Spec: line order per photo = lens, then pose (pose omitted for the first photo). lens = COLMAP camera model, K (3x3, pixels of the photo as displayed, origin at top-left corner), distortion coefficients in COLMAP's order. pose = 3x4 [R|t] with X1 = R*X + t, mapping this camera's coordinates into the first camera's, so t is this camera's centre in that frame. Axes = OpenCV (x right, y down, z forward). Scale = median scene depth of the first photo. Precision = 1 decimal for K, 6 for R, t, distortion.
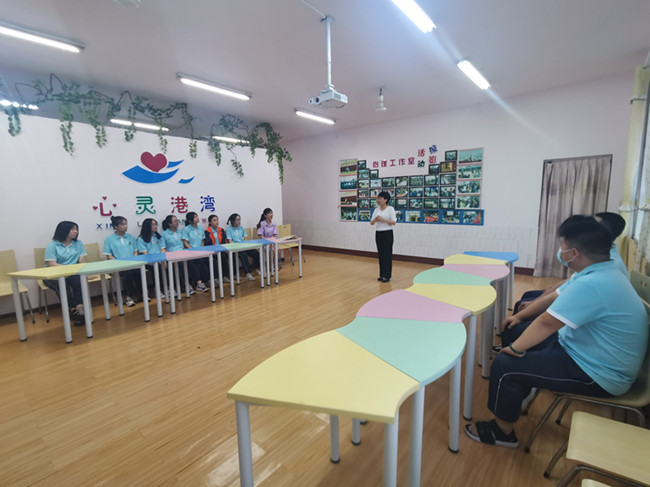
lens RADIAL K [[314.6, 0, 322.1], [0, 314.6, 241.0], [0, 0, 1]] dist [-0.015906, 0.019058]
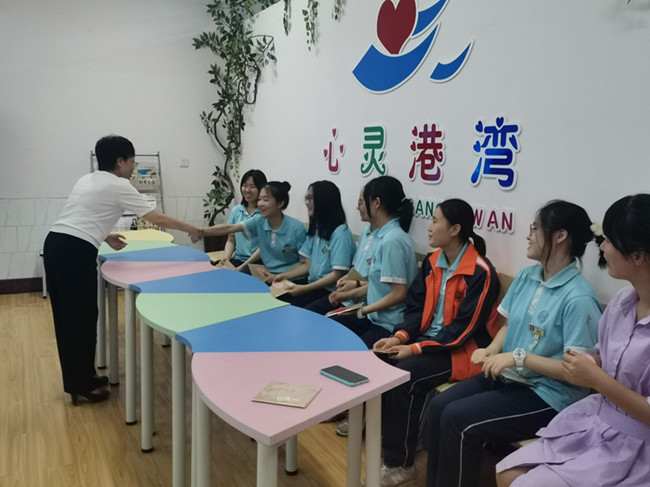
lens RADIAL K [[638.6, 0, 325.0], [0, 638.6, 243.5], [0, 0, 1]] dist [0.079749, -0.002270]
pose [[-0.398219, 0.143210, -0.906042, 0.163941], [-0.132028, 0.968505, 0.211111, -0.152008], [0.907739, 0.203691, -0.366770, 1.185986]]
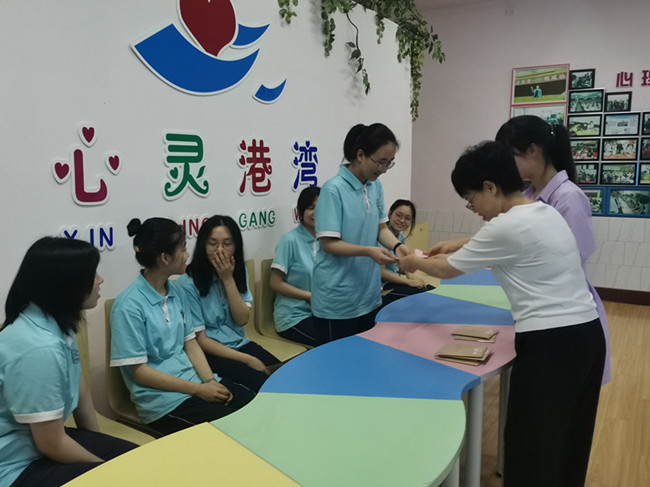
lens RADIAL K [[594.6, 0, 325.0], [0, 594.6, 243.5], [0, 0, 1]] dist [0.057090, -0.017247]
pose [[0.980087, -0.004205, 0.198524, -0.518997], [0.004509, 0.999989, -0.001080, -0.036693], [-0.198517, 0.001954, 0.980095, 0.400873]]
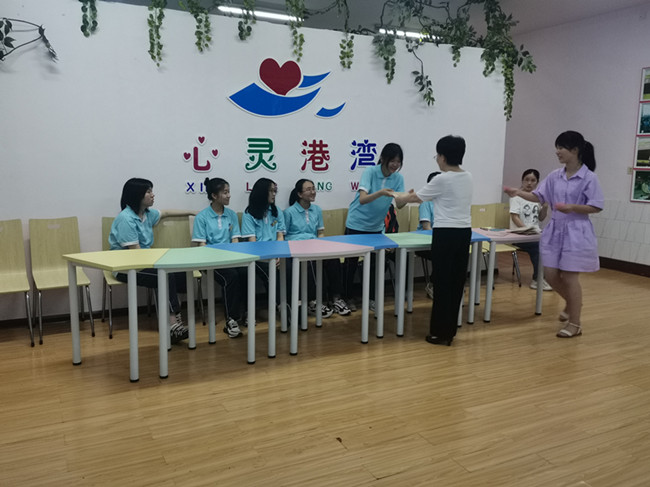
lens RADIAL K [[570.7, 0, 325.0], [0, 570.7, 243.5], [0, 0, 1]] dist [0.076105, -0.089112]
pose [[0.923964, 0.088466, -0.372107, -0.053343], [-0.078554, 0.996035, 0.041749, -0.004962], [0.374325, -0.009344, 0.927251, 0.076128]]
